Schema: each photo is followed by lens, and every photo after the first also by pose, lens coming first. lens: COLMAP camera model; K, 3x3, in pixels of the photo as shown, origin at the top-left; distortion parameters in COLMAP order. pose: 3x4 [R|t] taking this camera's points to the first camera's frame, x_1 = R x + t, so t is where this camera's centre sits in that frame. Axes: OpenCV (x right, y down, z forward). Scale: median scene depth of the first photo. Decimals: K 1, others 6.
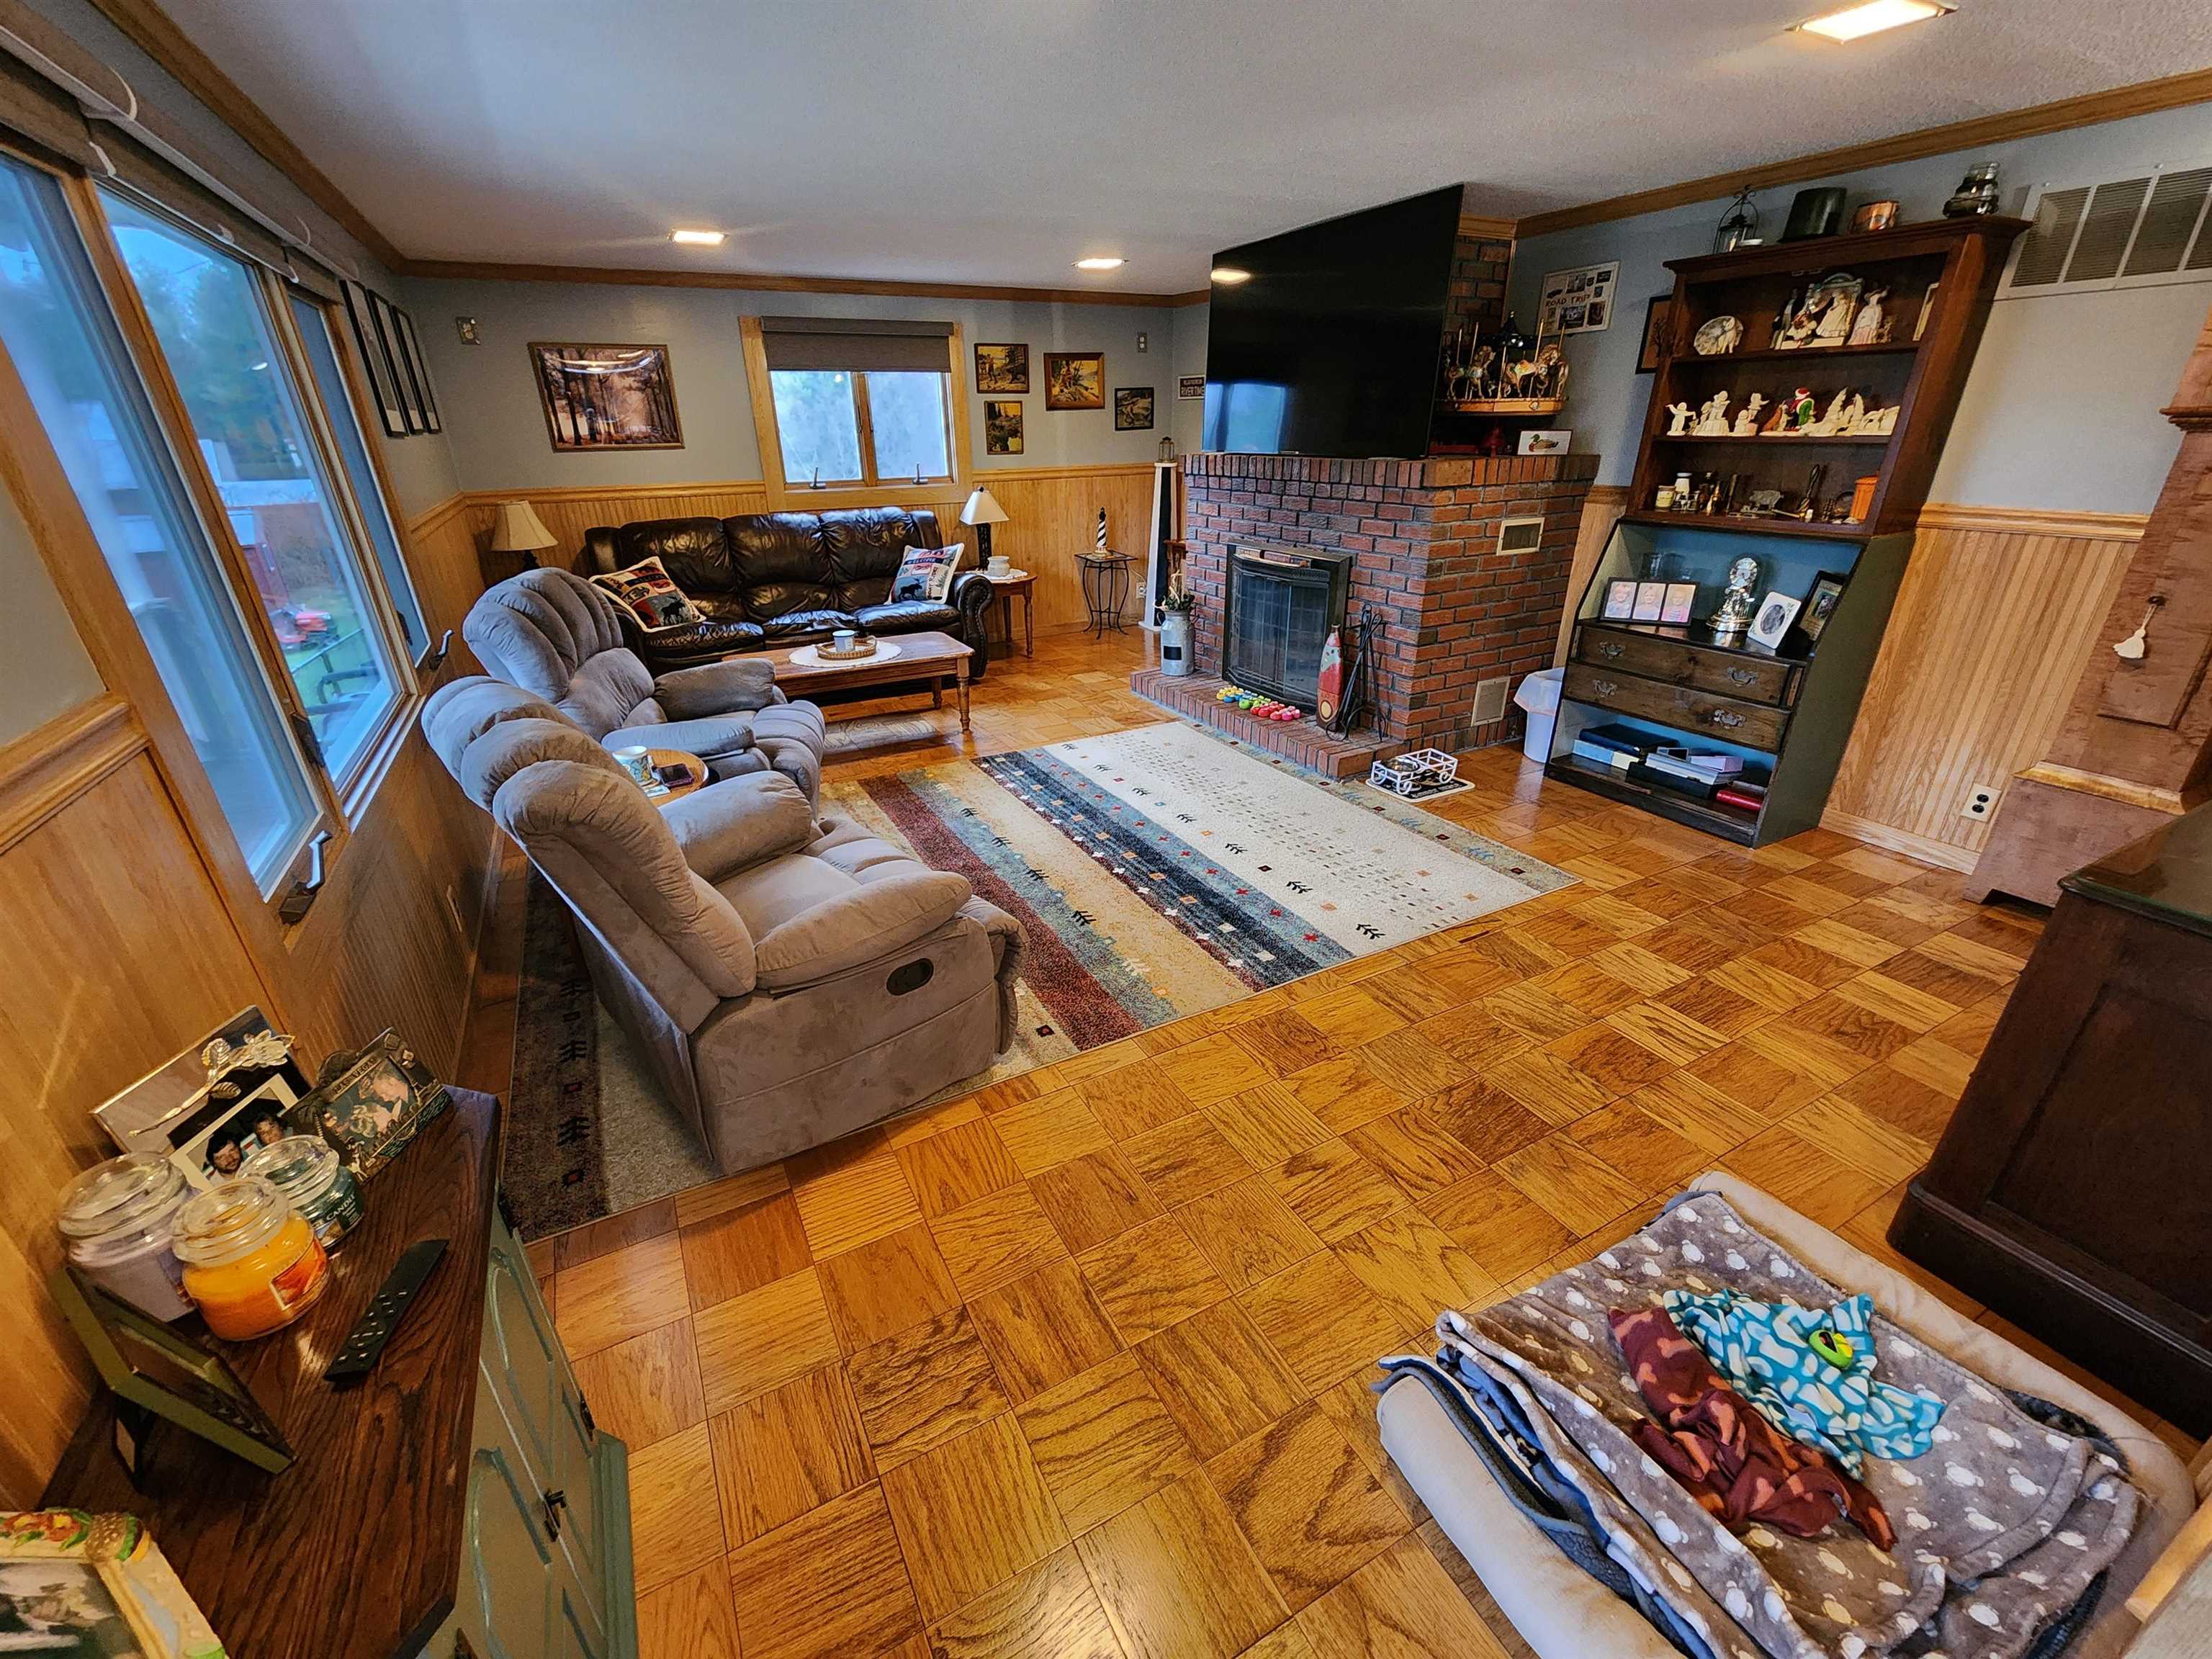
lens RADIAL K [[909.6, 0, 1091.5], [0, 909.6, 837.0], [0, 0, 1]] dist [-0.000091, -0.000064]
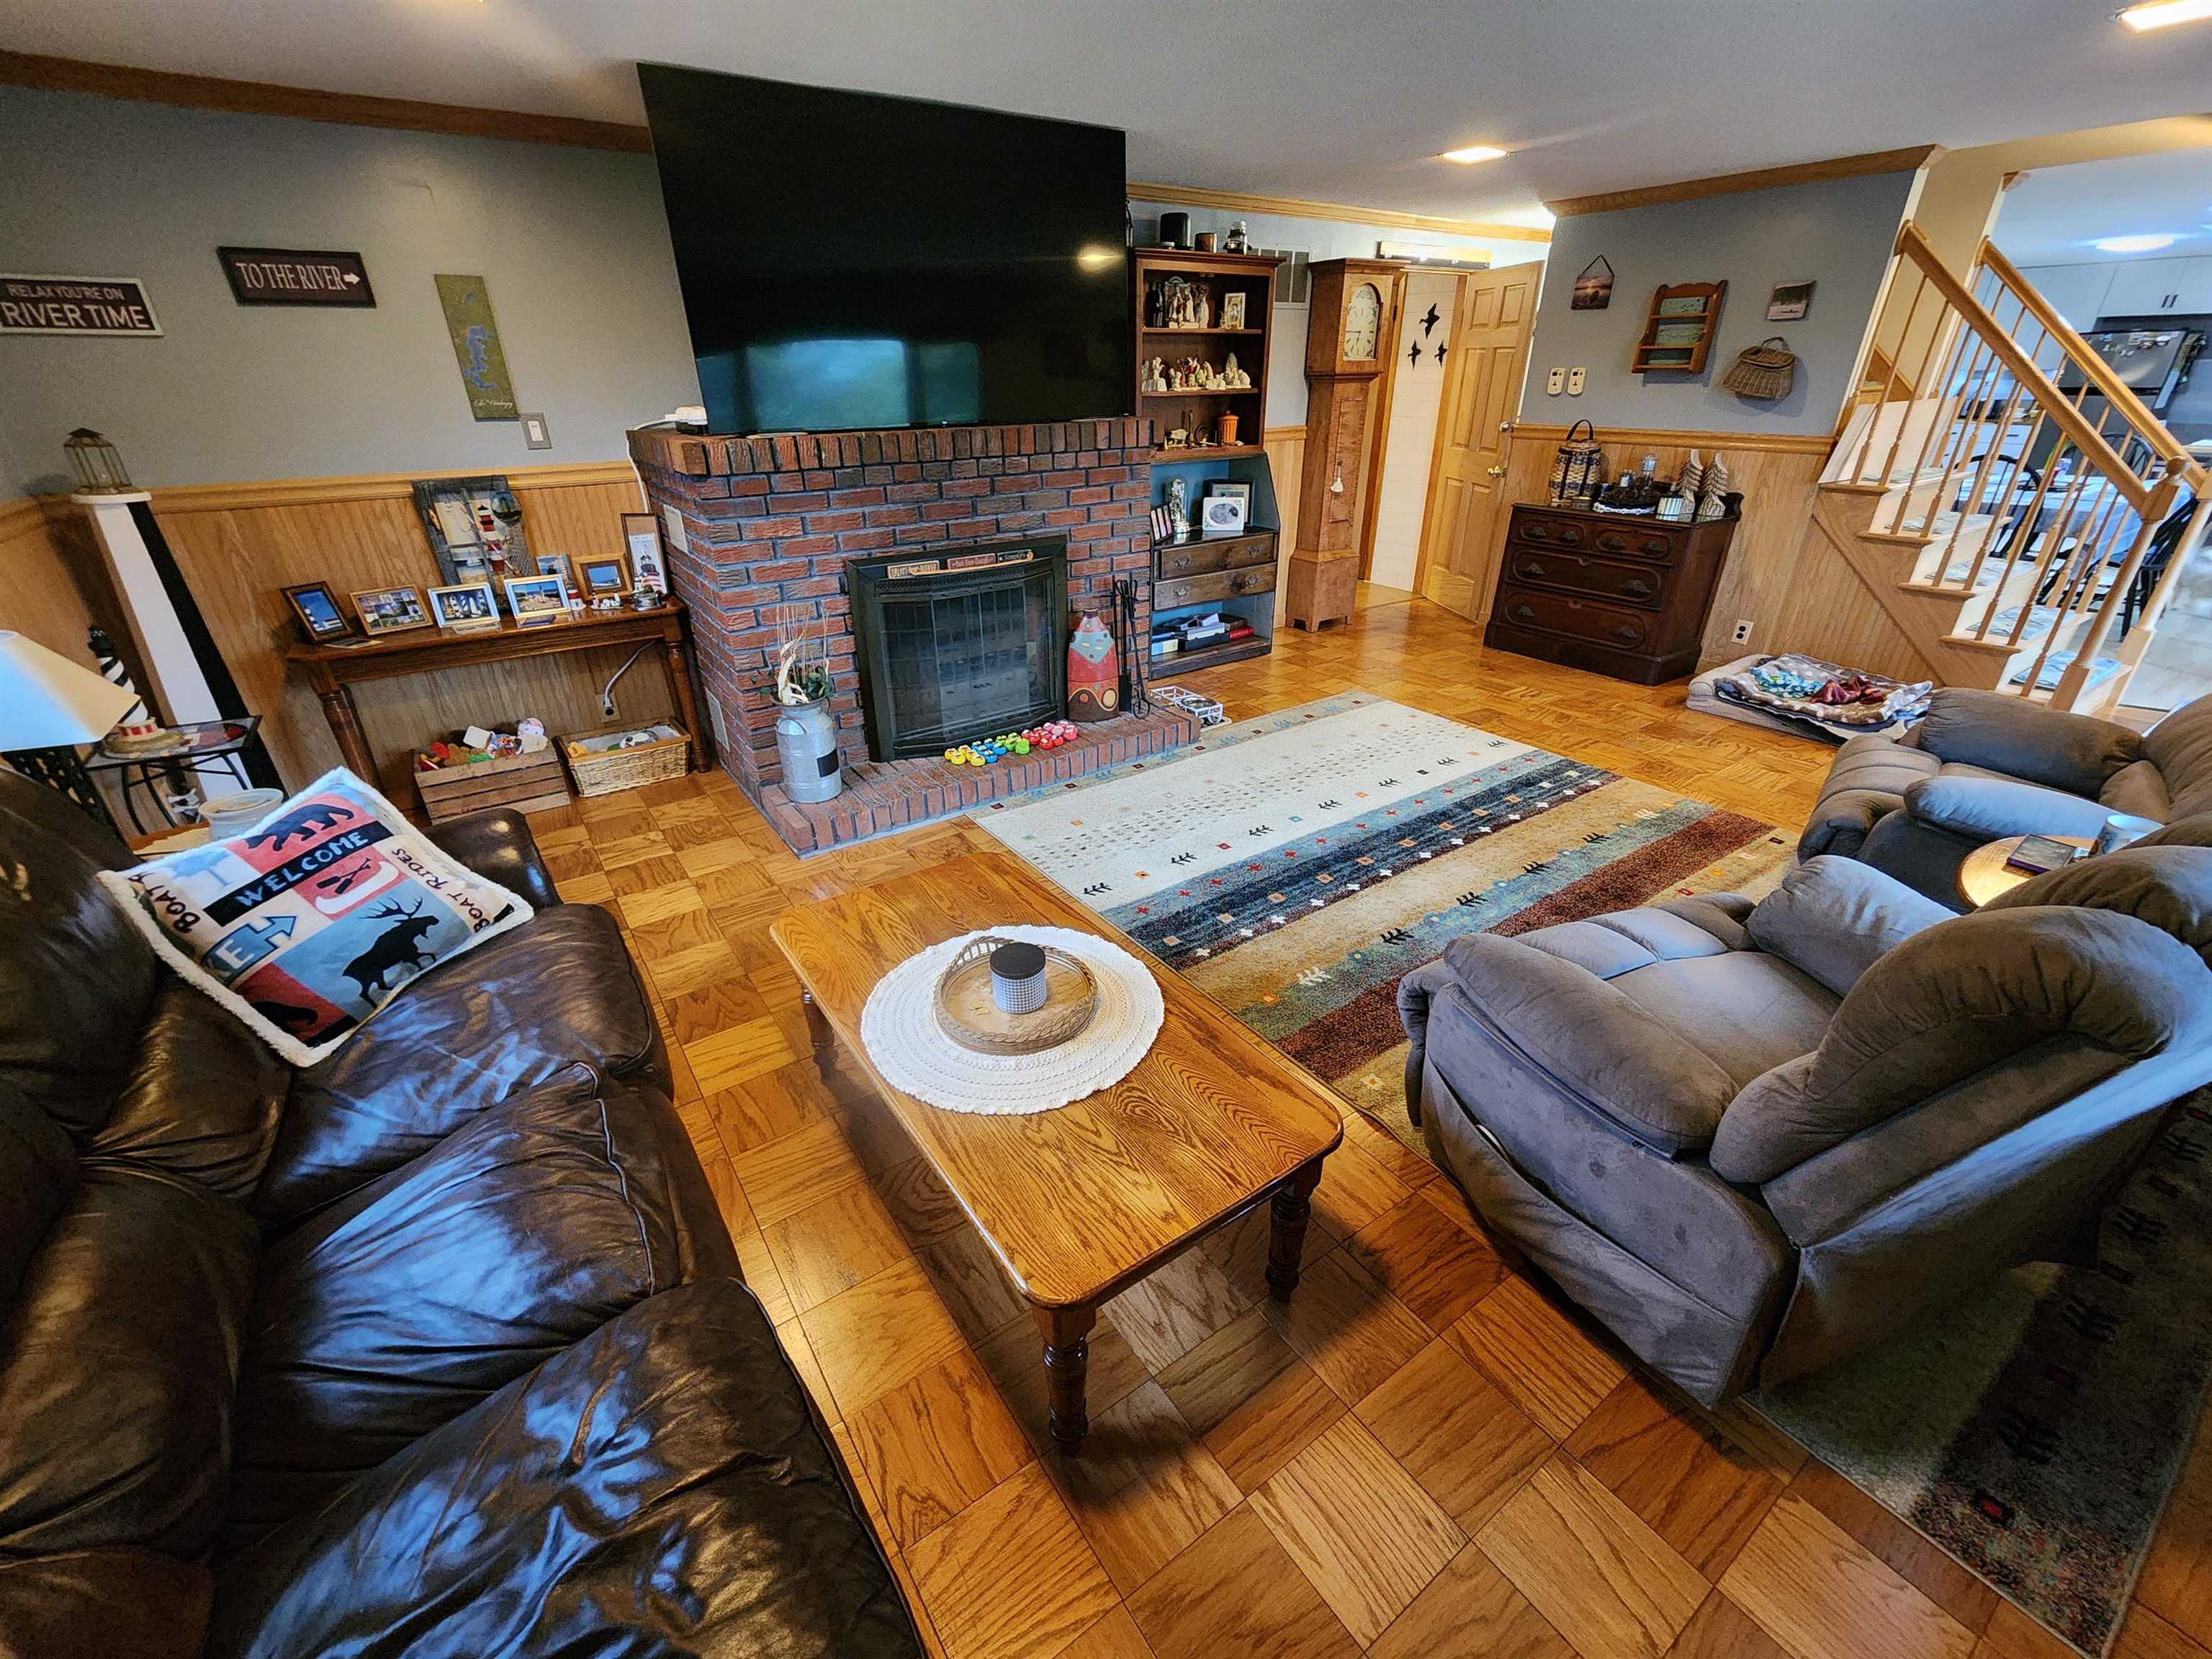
lens RADIAL K [[909.6, 0, 1094.3], [0, 909.6, 840.6], [0, 0, 1]] dist [-0.000091, -0.000064]
pose [[-0.115624, -0.437661, 0.891675, -0.681546], [0.423892, 0.790106, 0.442774, -0.481920], [-0.898302, 0.429169, 0.094165, 1.085172]]
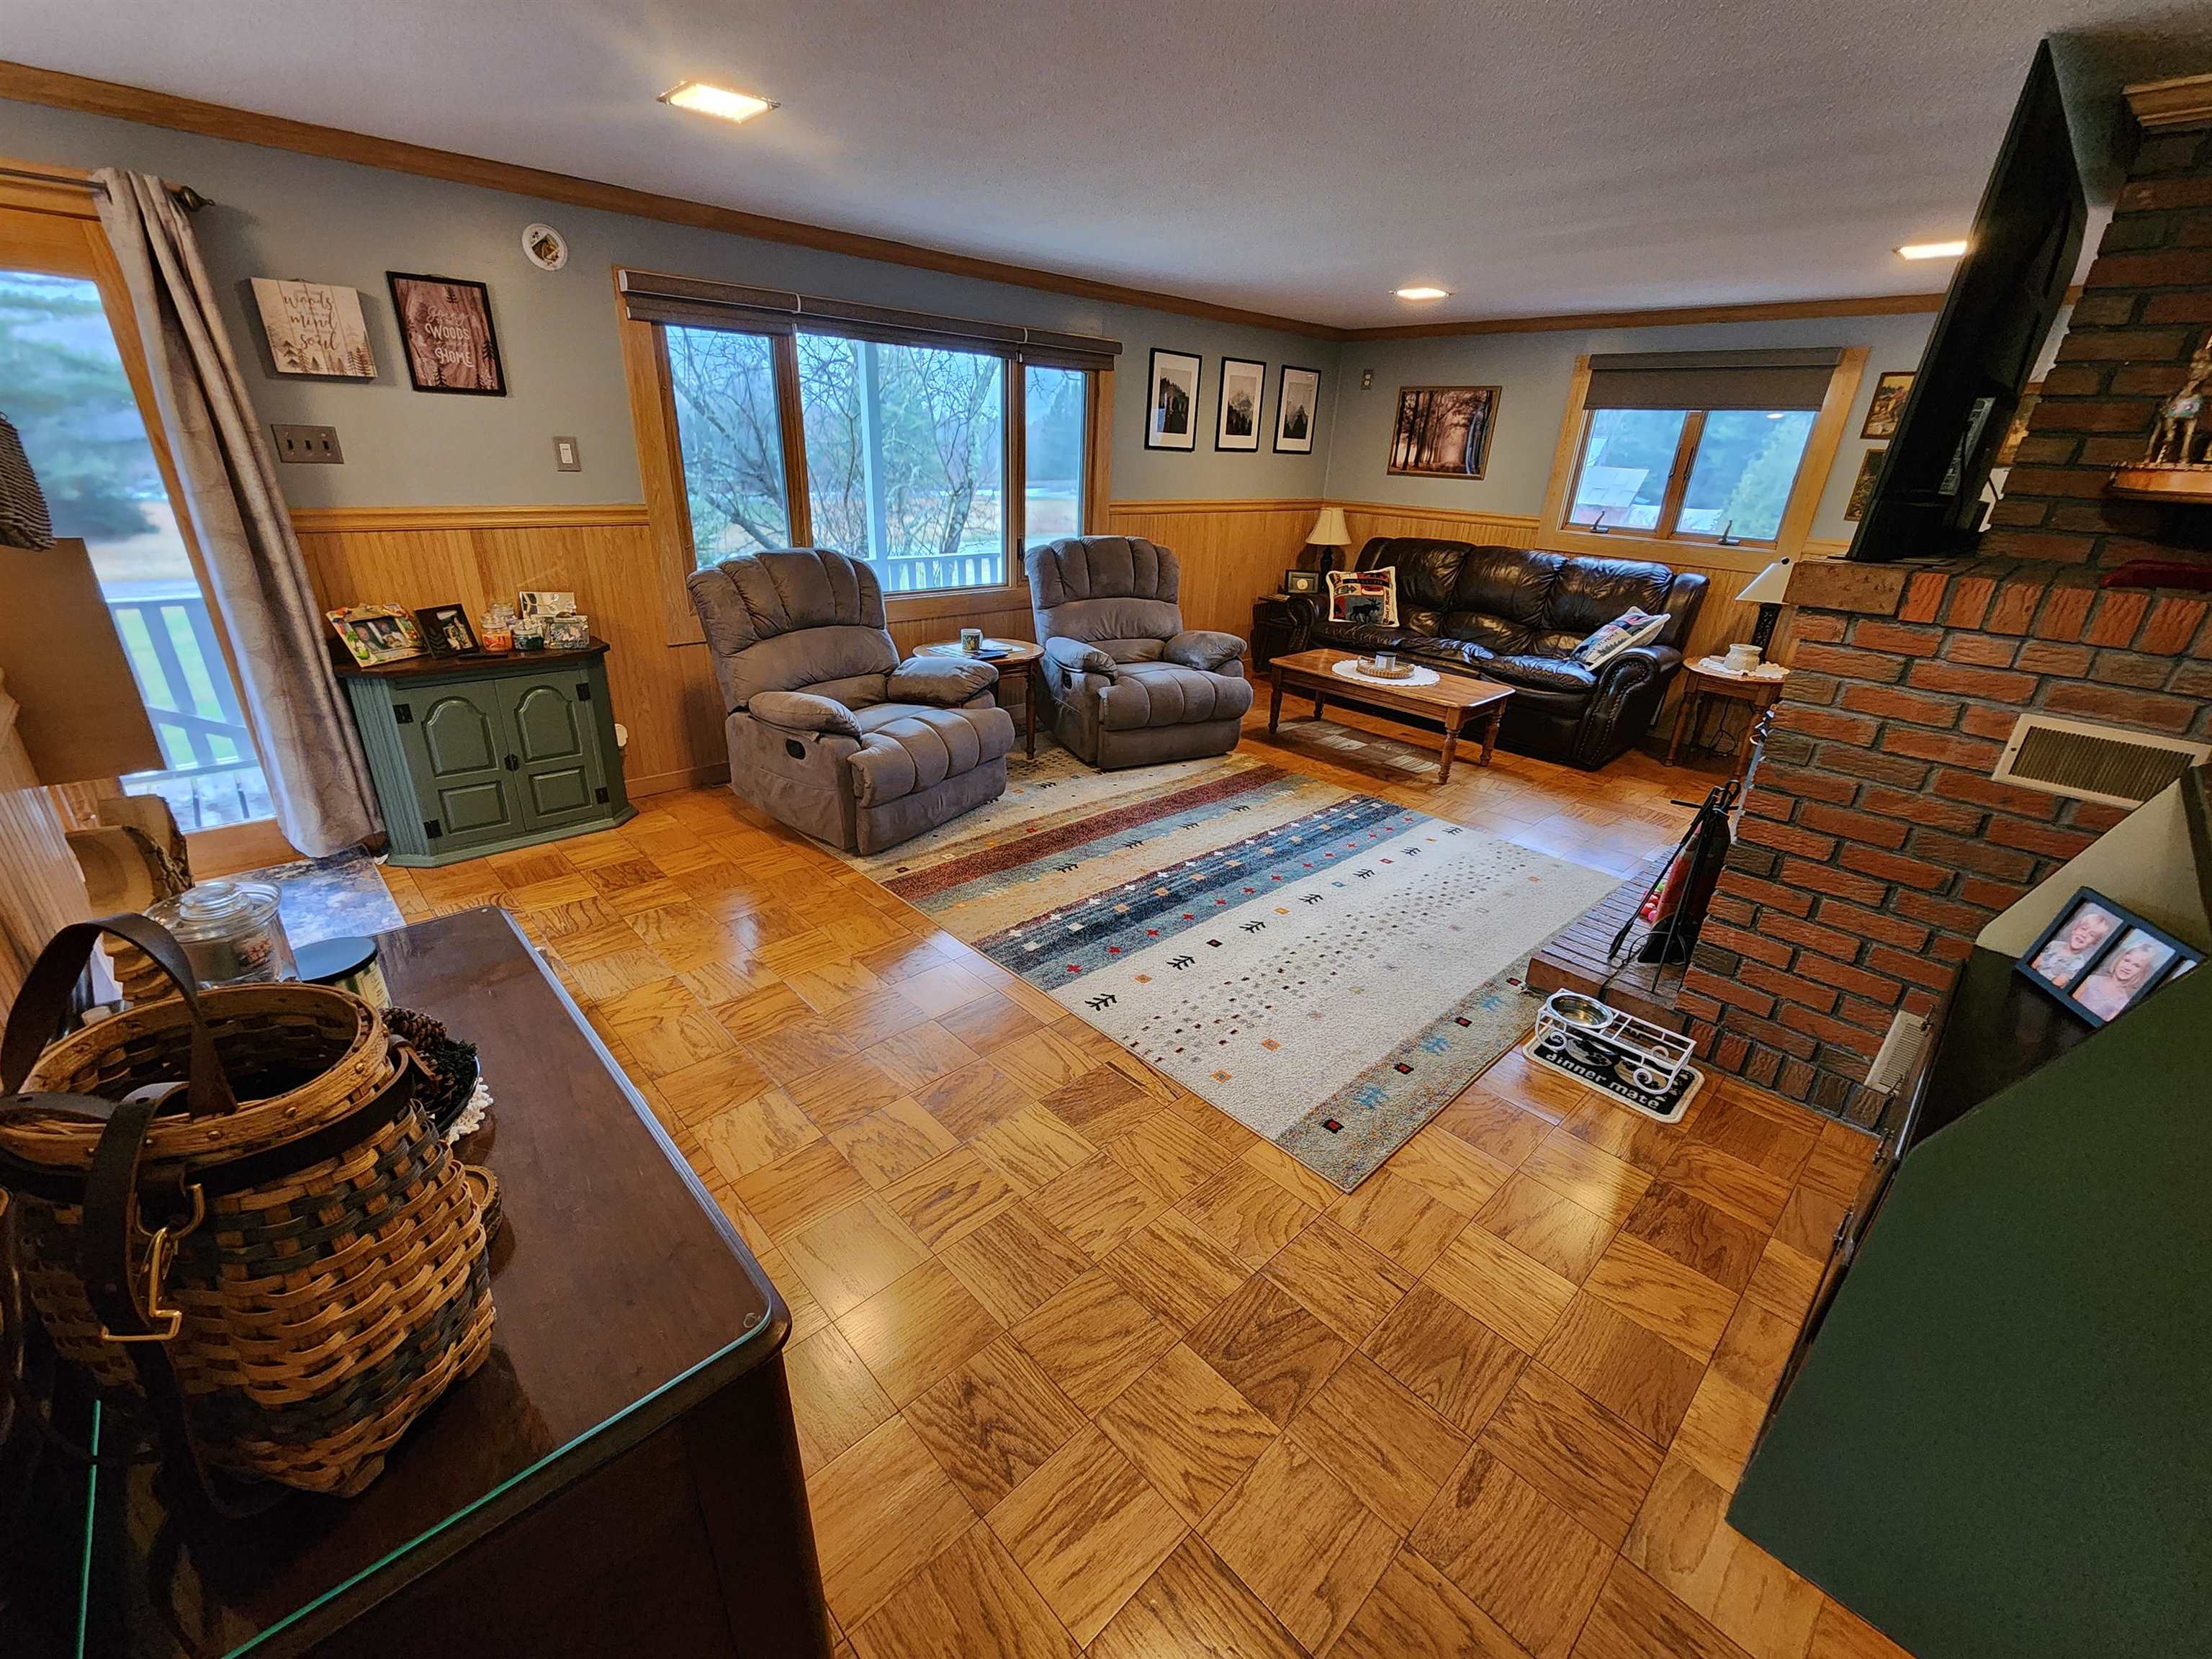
lens RADIAL K [[909.6, 0, 1100.8], [0, 909.6, 834.3], [0, 0, 1]] dist [-0.000091, -0.000064]
pose [[0.270789, 0.405280, -0.873167, 0.758326], [-0.440632, 0.858638, 0.261887, -0.205819], [0.855872, 0.313830, 0.411089, 0.414180]]
